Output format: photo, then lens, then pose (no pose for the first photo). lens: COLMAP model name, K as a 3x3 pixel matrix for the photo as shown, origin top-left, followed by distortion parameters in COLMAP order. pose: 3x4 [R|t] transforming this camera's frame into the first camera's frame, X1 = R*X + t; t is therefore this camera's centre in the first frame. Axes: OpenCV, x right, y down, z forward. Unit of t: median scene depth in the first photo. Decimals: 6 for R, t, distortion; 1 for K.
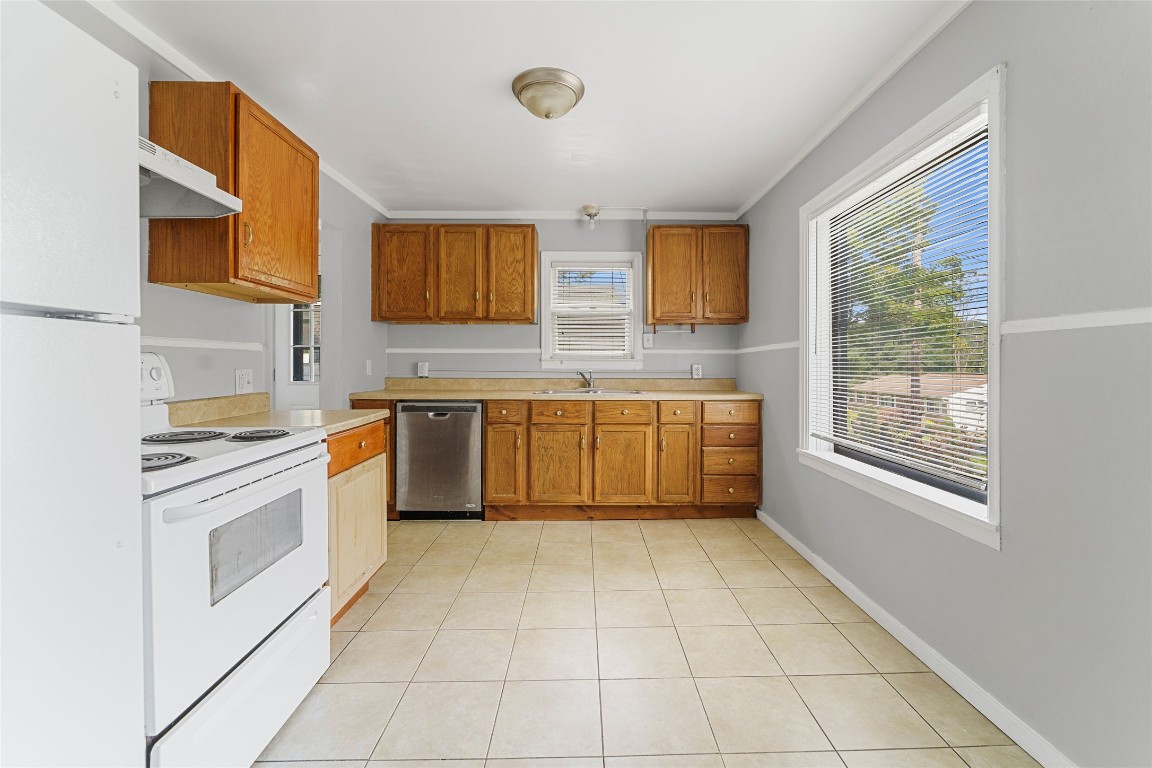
lens RADIAL K [[469.5, 0, 590.3], [0, 469.5, 365.9], [0, 0, 1]] dist [-0.003331, -0.000262]
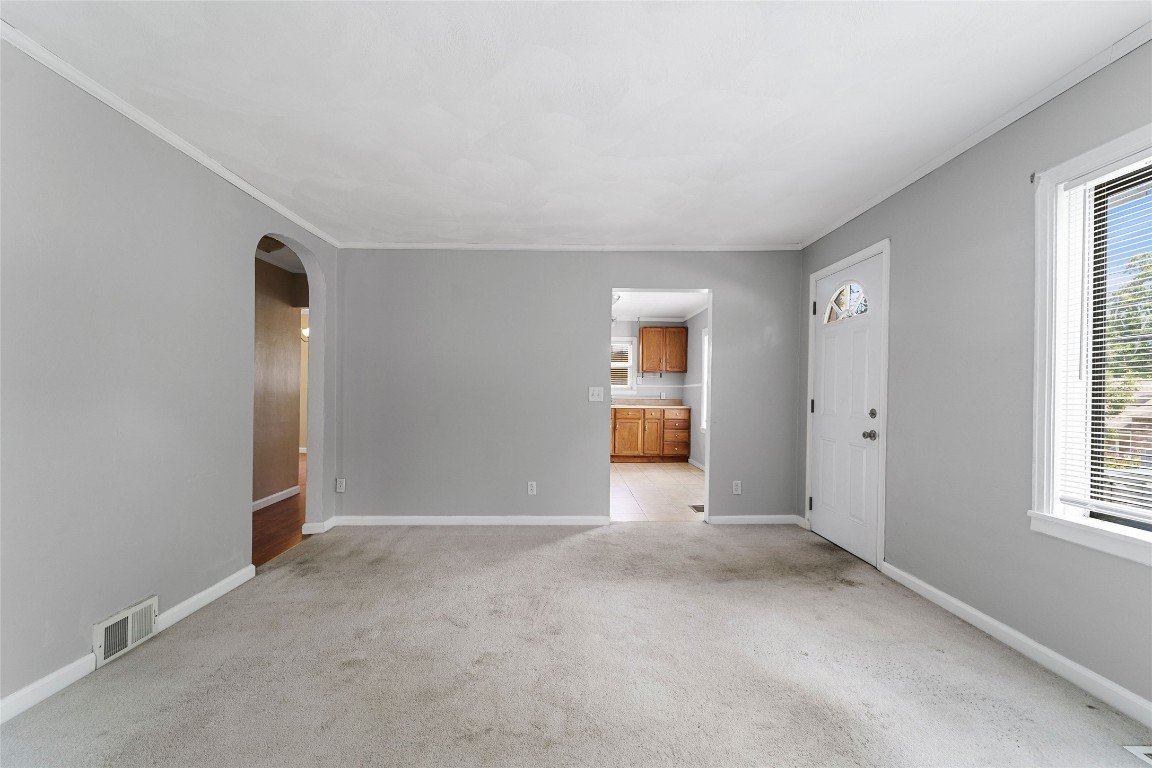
lens RADIAL K [[469.5, 0, 573.2], [0, 469.5, 390.4], [0, 0, 1]] dist [-0.003331, -0.000262]
pose [[0.999903, 0.010626, -0.008951, -0.170975], [-0.010644, 0.999941, -0.001964, -0.004057], [0.008930, 0.002059, 0.999958, -1.220823]]
